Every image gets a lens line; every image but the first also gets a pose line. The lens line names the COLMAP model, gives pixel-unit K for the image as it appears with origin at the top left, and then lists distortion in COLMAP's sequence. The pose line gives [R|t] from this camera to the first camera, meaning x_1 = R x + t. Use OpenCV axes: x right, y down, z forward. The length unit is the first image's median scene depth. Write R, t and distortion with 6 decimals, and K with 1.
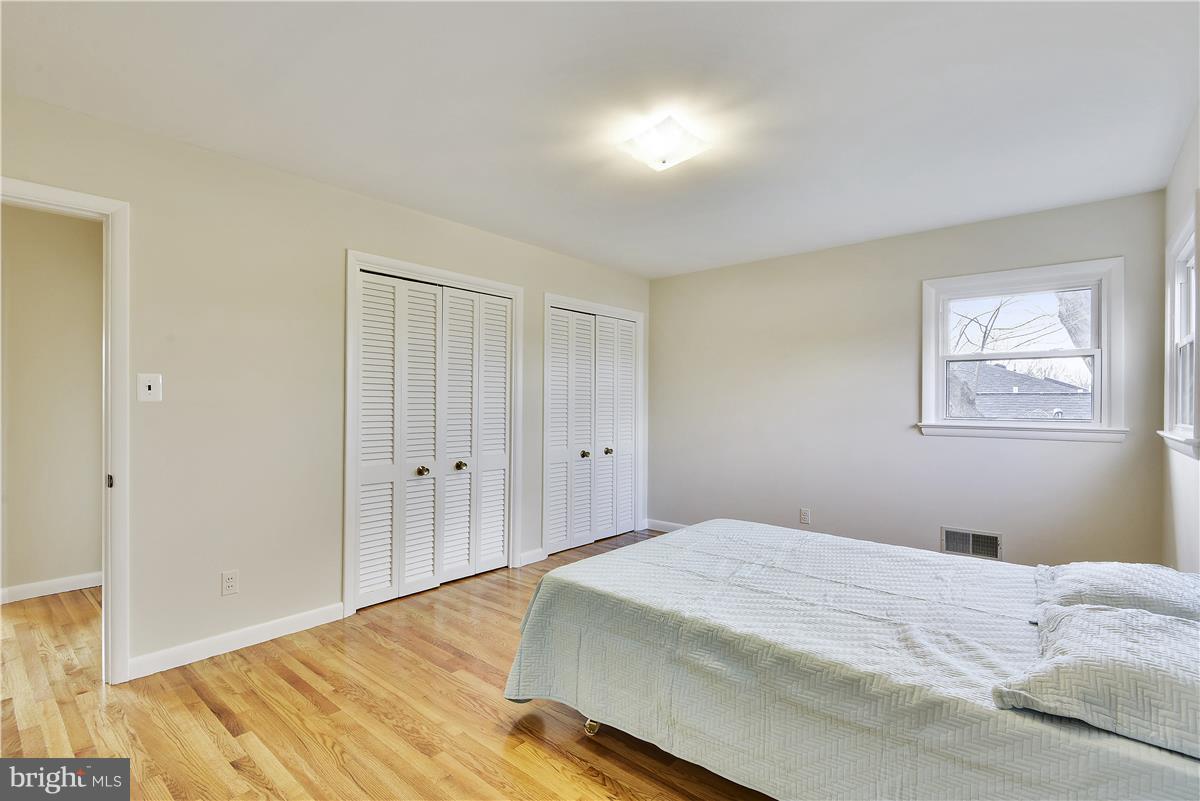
lens RADIAL K [[560.9, 0, 605.5], [0, 560.9, 415.5], [0, 0, 1]] dist [0.000337, -0.000786]
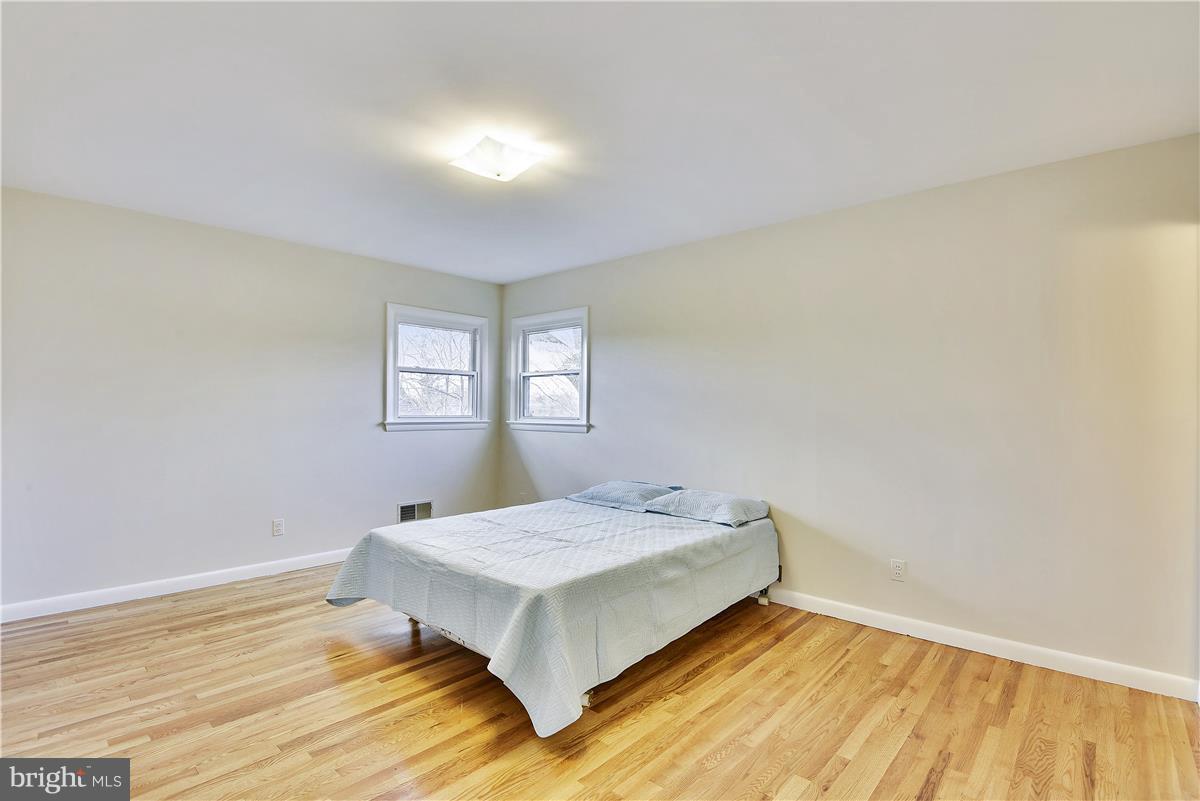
lens RADIAL K [[560.9, 0, 605.5], [0, 560.9, 415.5], [0, 0, 1]] dist [0.000337, -0.000786]
pose [[0.011220, -0.019771, 0.999742, -0.738558], [0.009210, 0.999764, 0.019668, -0.021374], [-0.999895, 0.008987, 0.011399, 0.616101]]
